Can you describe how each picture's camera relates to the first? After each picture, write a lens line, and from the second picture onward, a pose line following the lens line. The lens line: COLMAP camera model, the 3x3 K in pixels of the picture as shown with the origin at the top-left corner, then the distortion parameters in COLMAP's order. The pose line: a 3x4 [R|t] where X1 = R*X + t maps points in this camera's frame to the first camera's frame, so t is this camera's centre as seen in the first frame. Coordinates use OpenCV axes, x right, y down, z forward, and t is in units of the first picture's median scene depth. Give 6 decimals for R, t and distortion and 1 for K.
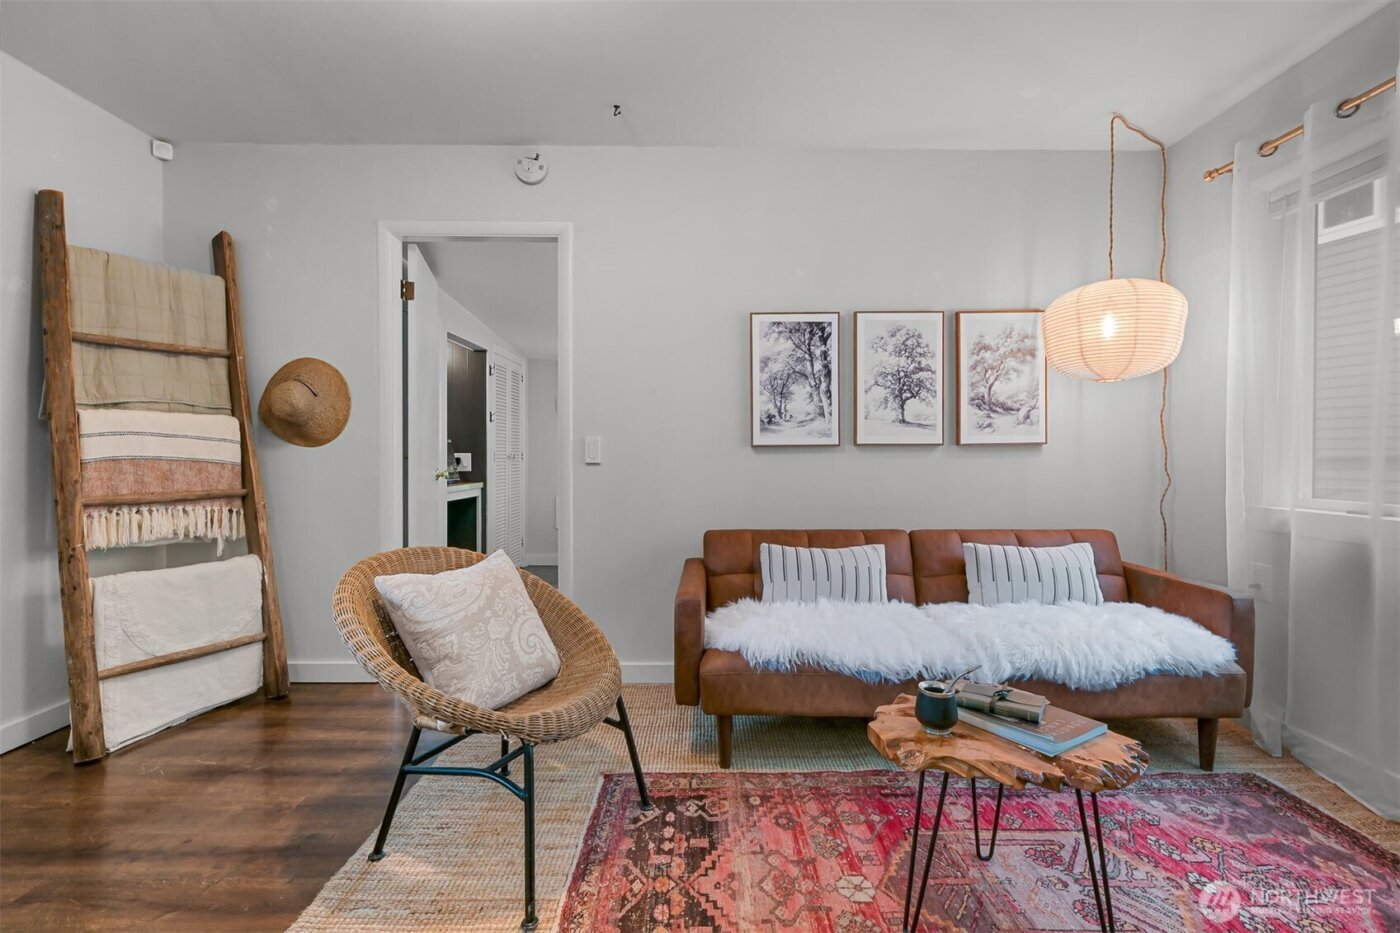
lens RADIAL K [[652.7, 0, 701.3], [0, 652.7, 460.0], [0, 0, 1]] dist [-0.000316, -0.000135]
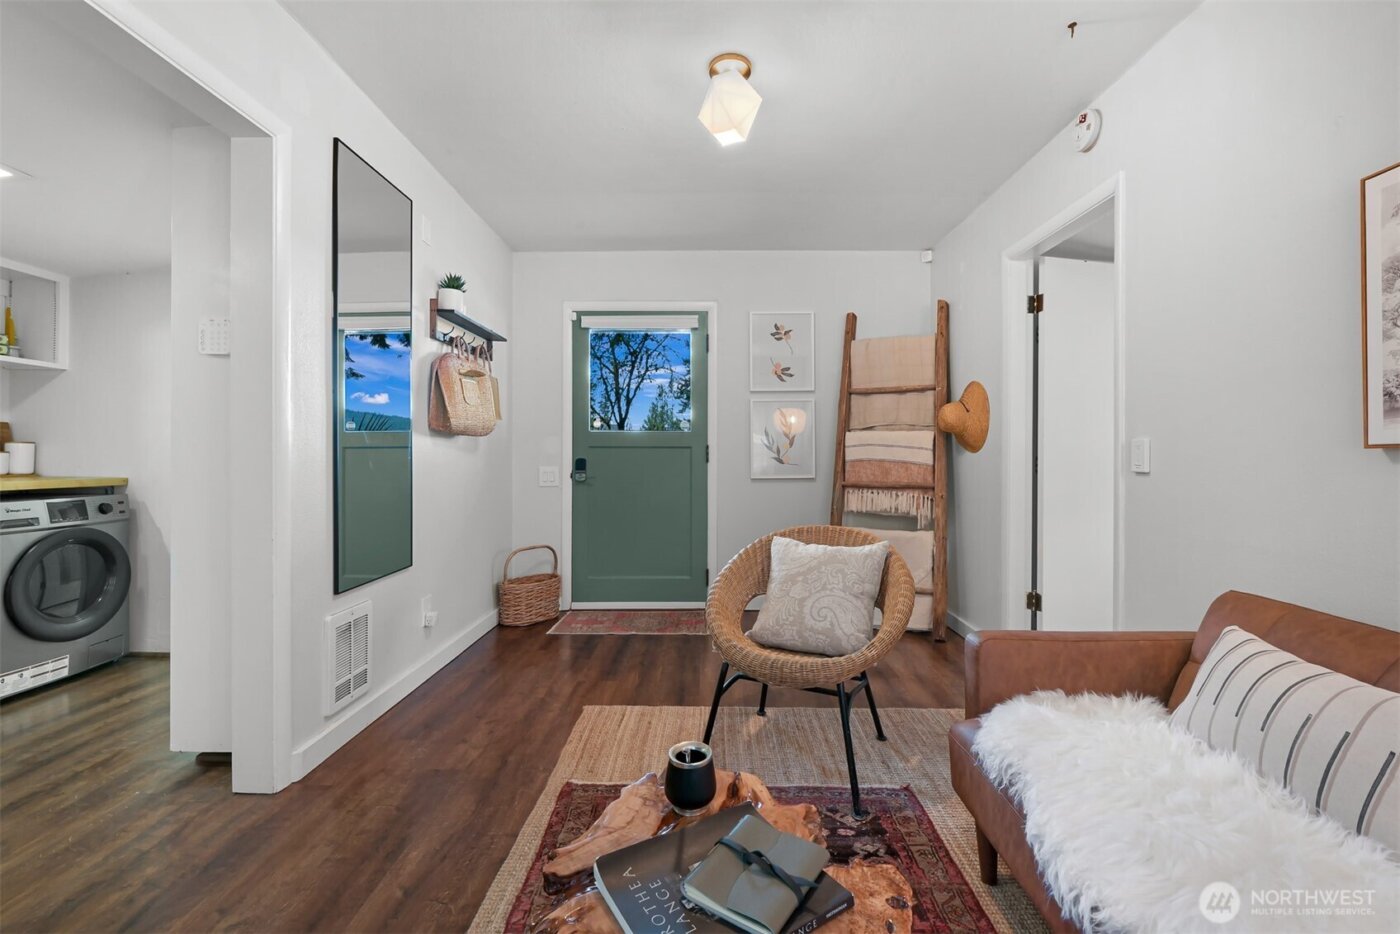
lens RADIAL K [[585.1, 0, 701.3], [0, 585.1, 453.7], [0, 0, 1]] dist [-0.000403, 0.000044]
pose [[-0.018411, -0.002778, -0.999827, 0.584194], [-0.017509, 0.999844, -0.002455, -0.006844], [0.999677, 0.017461, -0.018457, 0.558086]]
